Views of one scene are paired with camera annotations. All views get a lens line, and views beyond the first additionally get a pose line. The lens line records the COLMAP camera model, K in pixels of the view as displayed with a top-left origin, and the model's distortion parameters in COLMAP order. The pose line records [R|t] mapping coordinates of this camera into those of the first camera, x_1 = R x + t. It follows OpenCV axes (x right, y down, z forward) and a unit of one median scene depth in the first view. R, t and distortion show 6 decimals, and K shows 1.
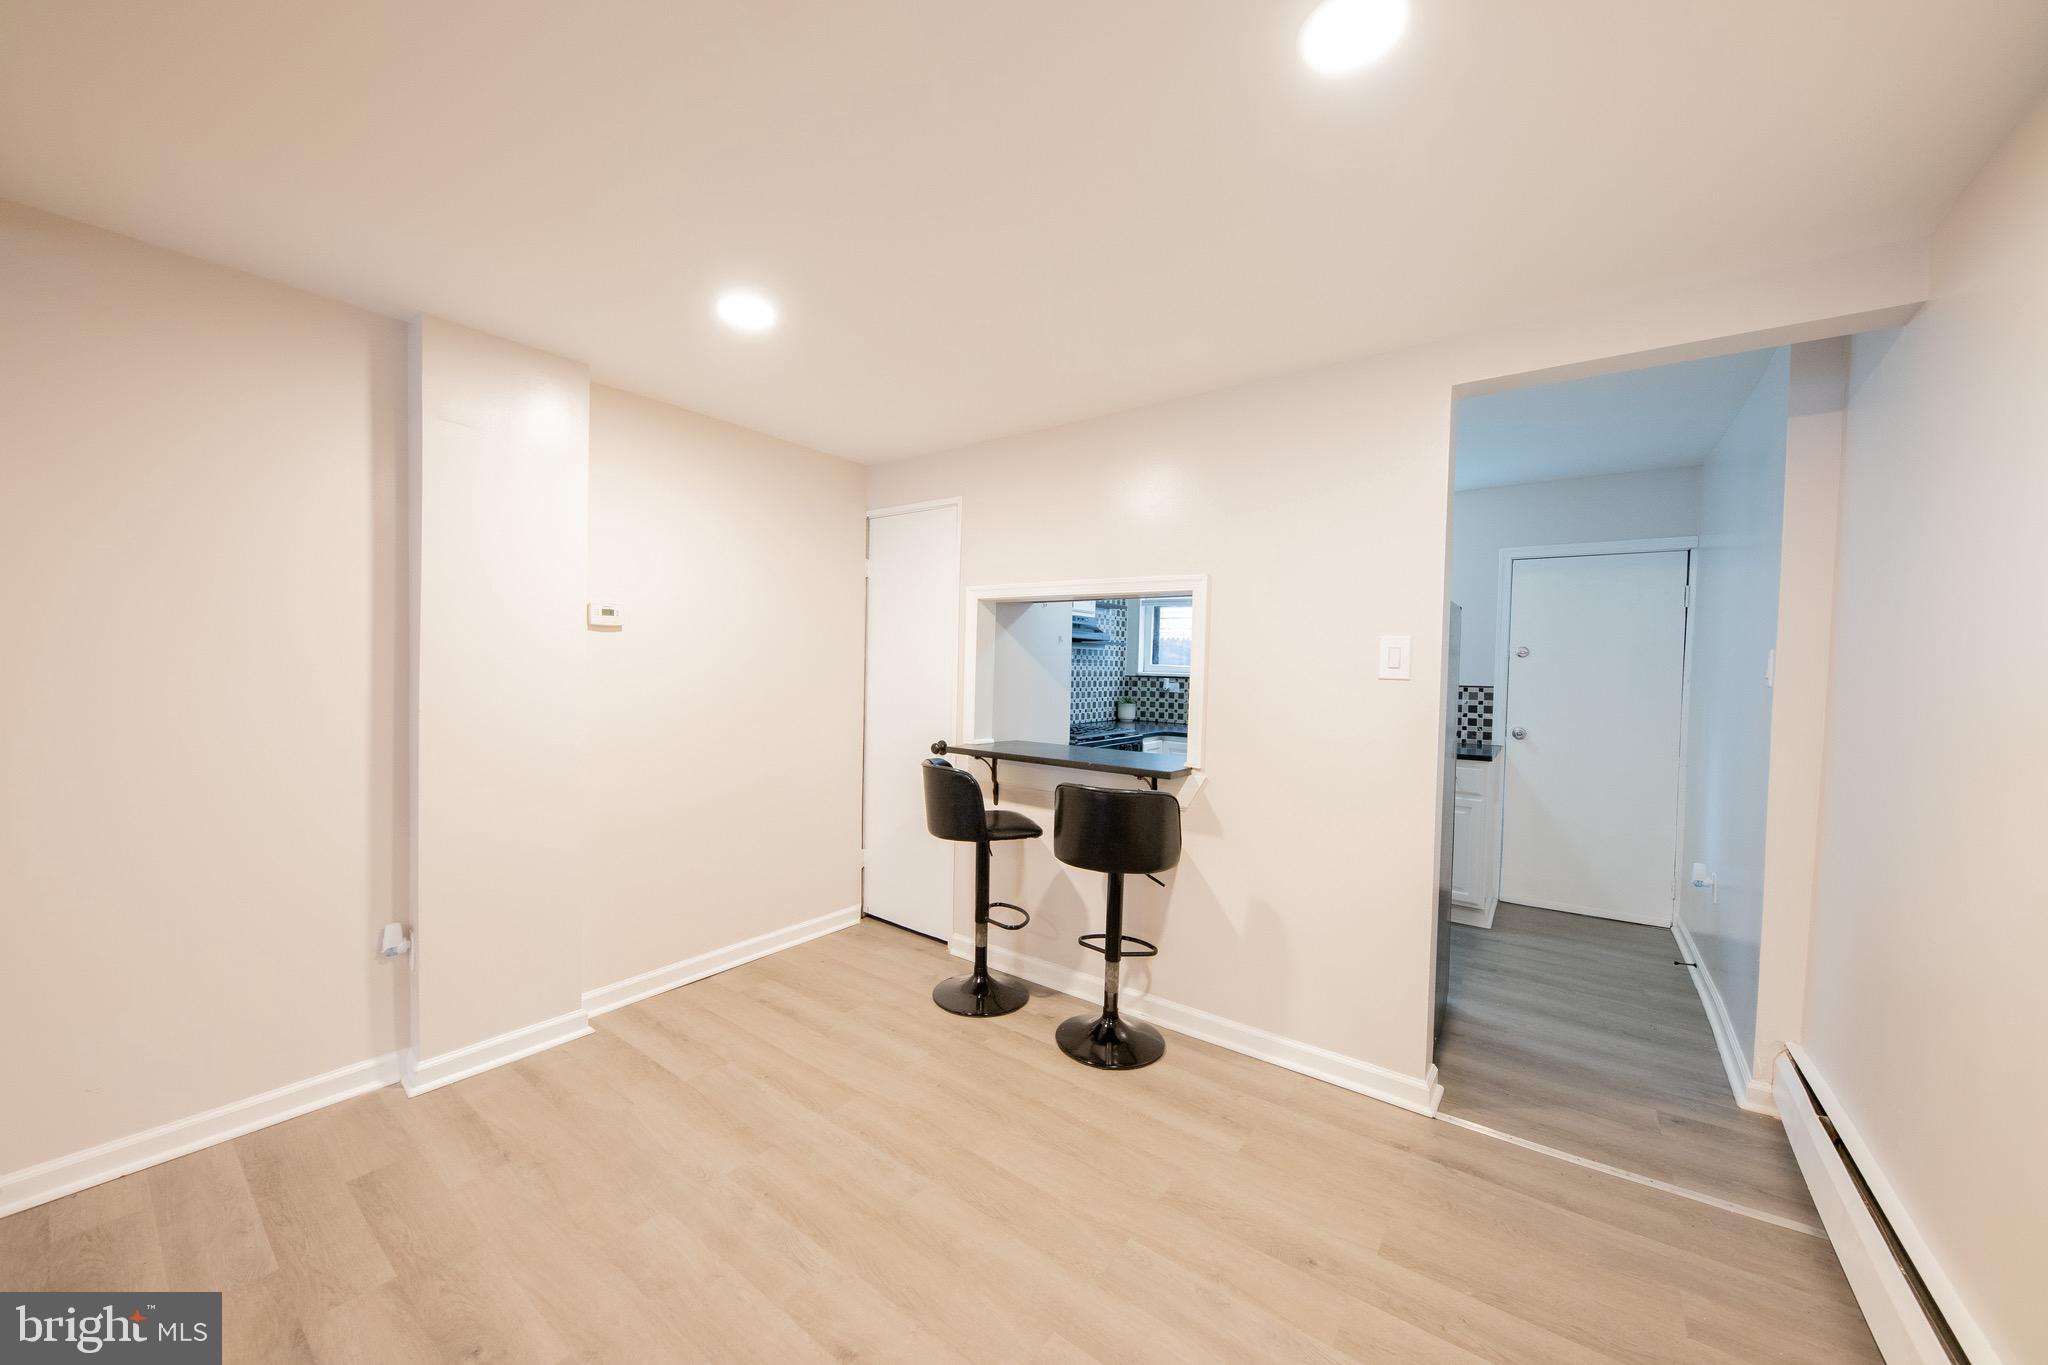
lens RADIAL K [[726.6, 0, 1030.9], [0, 726.6, 679.0], [0, 0, 1]] dist [0.002399, -0.000072]
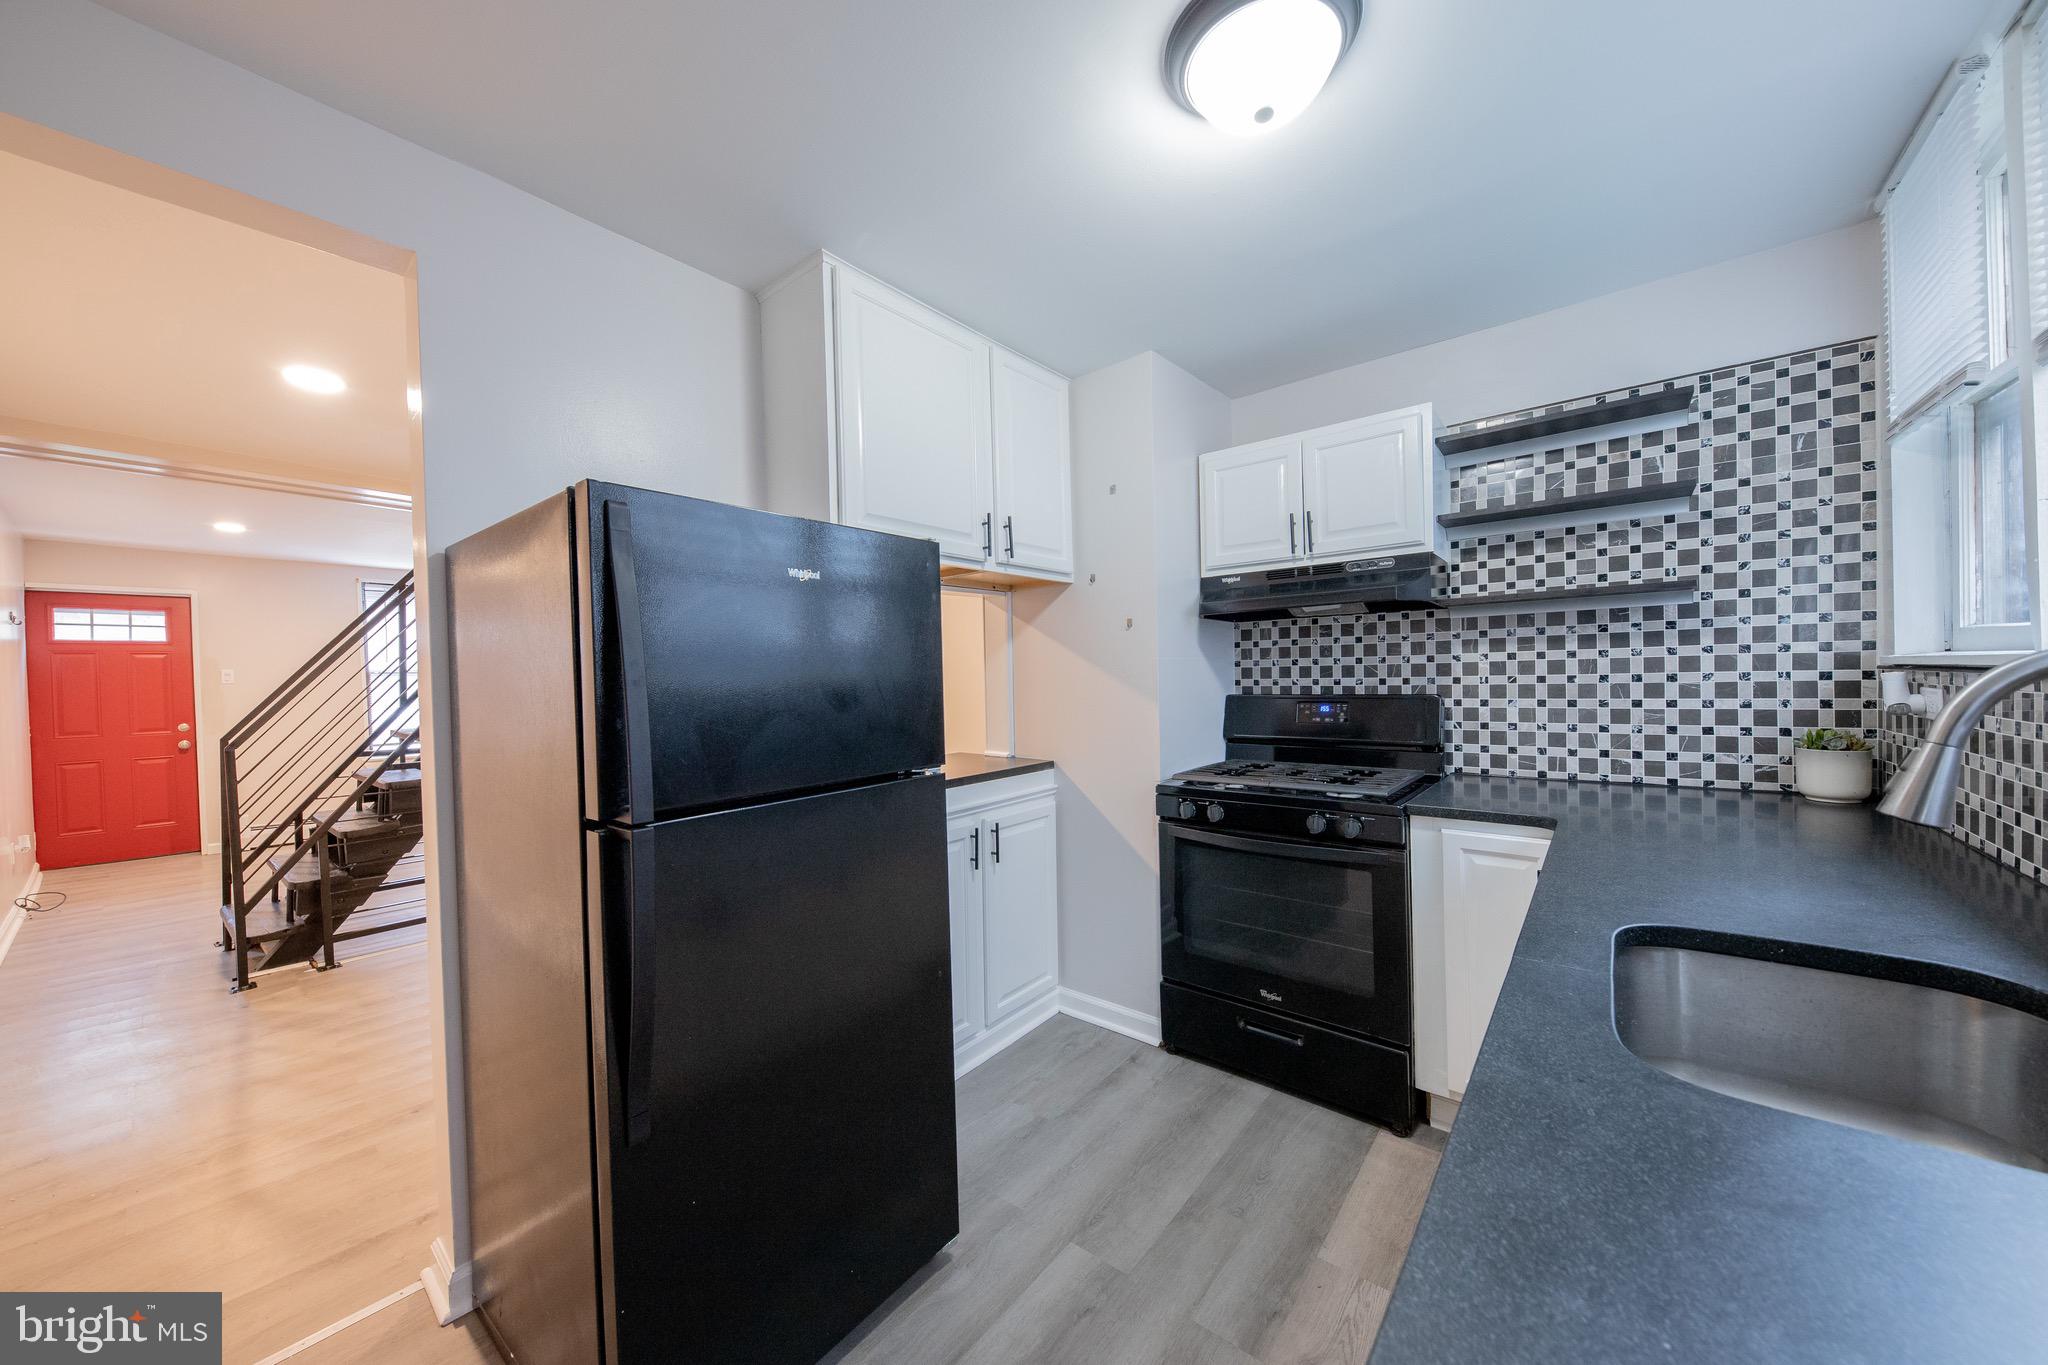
lens RADIAL K [[713.3, 0, 1023.7], [0, 713.3, 685.9], [0, 0, 1]] dist [0.014357, -0.006821]
pose [[-0.056457, -0.006376, -0.998385, 0.639408], [0.006857, 0.999954, -0.006774, 0.005471], [0.998381, -0.007229, -0.056411, 0.845964]]
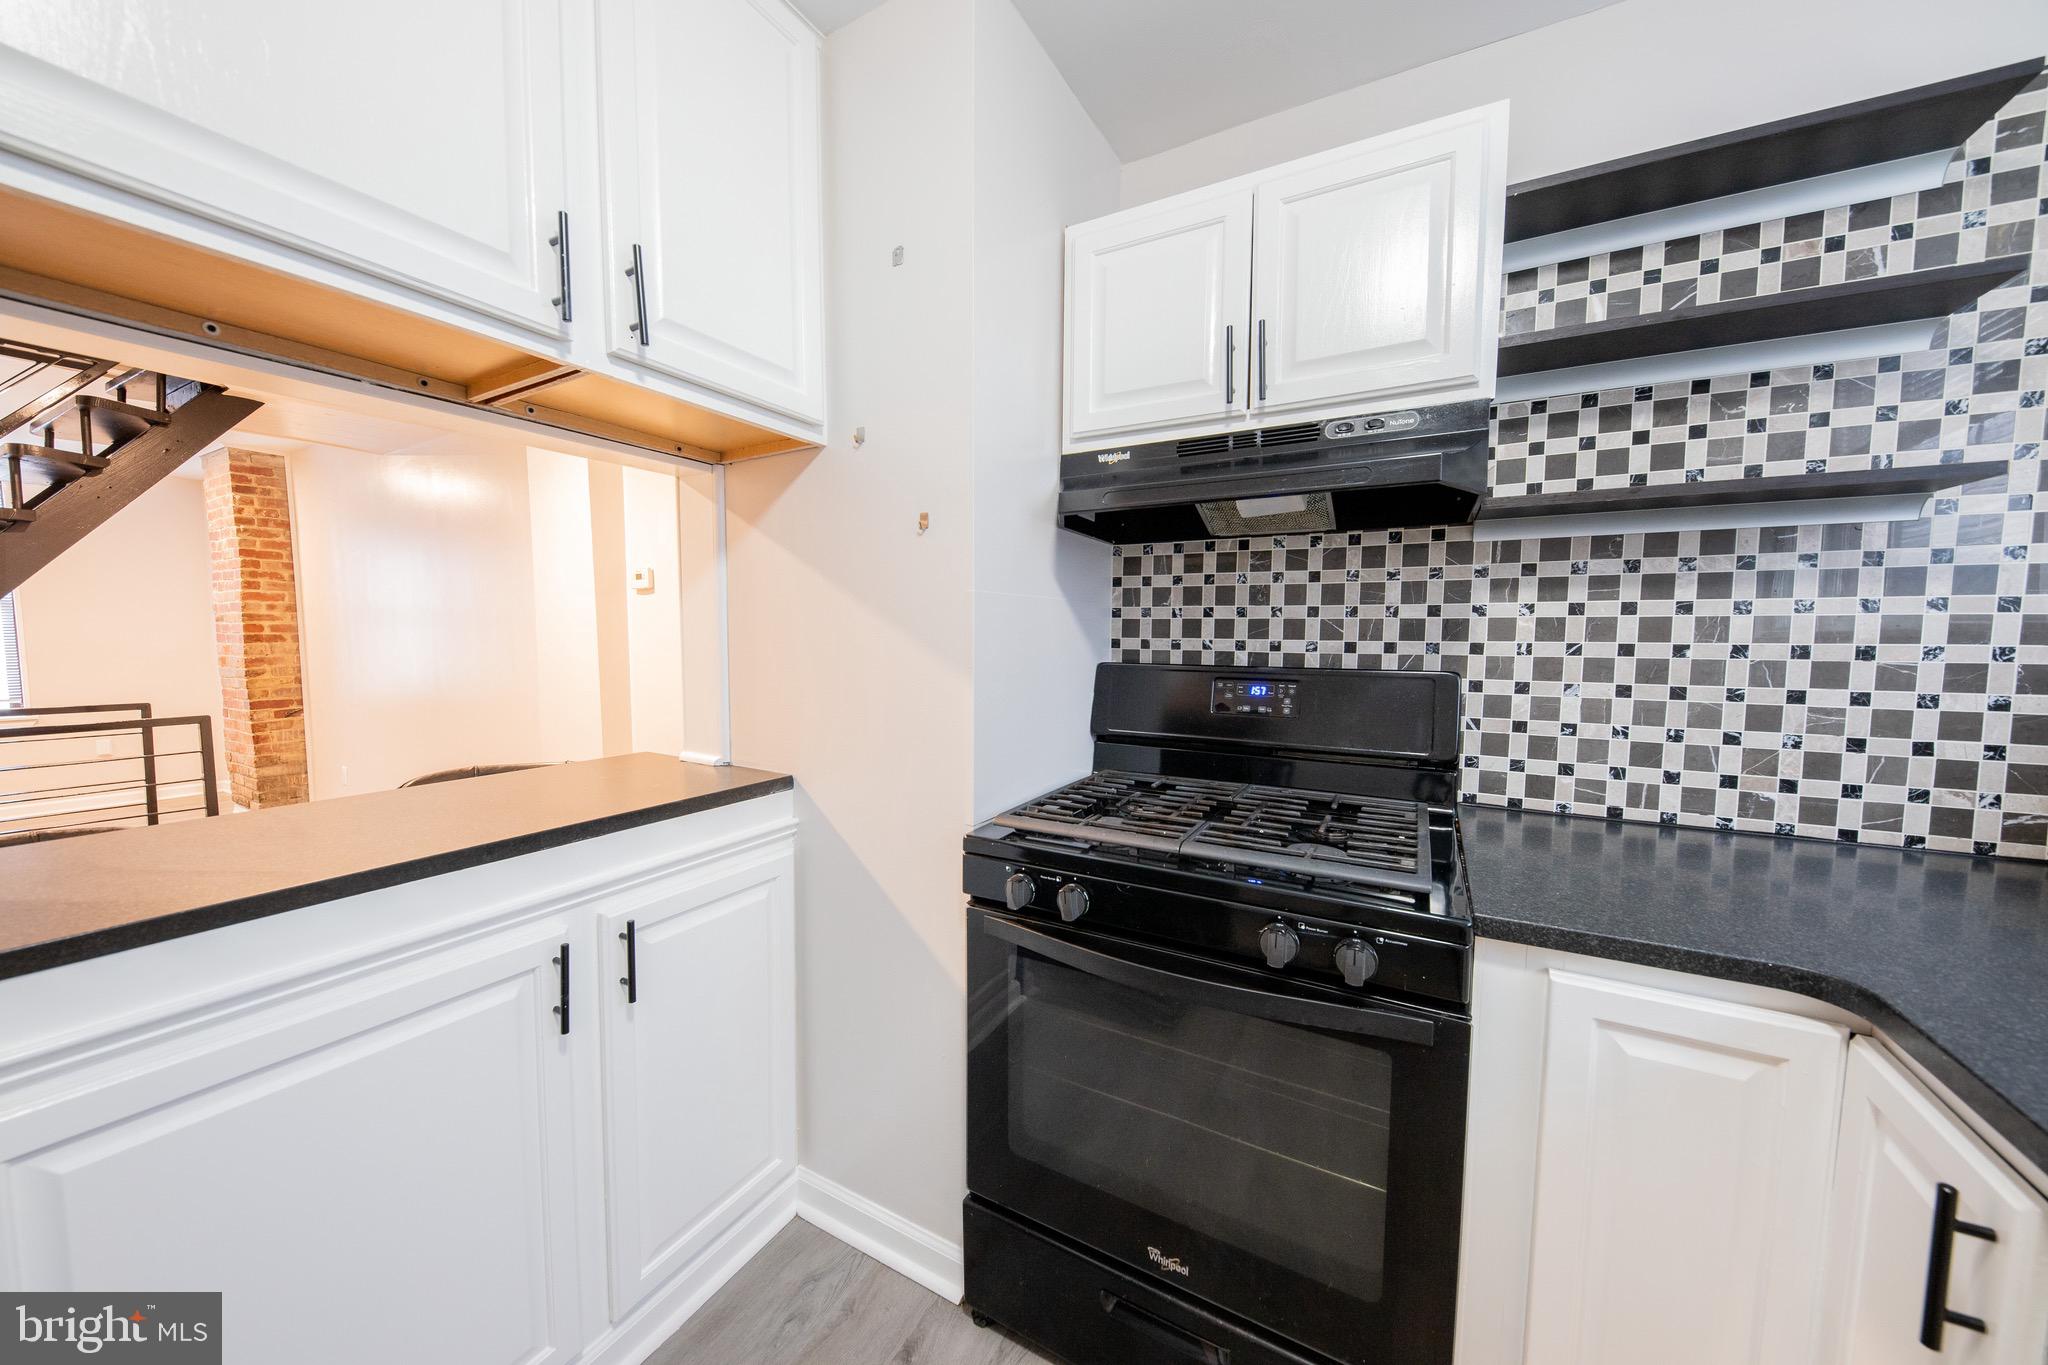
lens RADIAL K [[706.9, 0, 1021.8], [0, 706.9, 686.2], [0, 0, 1]] dist [0.013750, -0.008136]
pose [[0.123226, 0.050497, -0.991093, 0.350836], [-0.018935, 0.998642, 0.048527, 0.005241], [0.992198, 0.012787, 0.124015, 0.905817]]
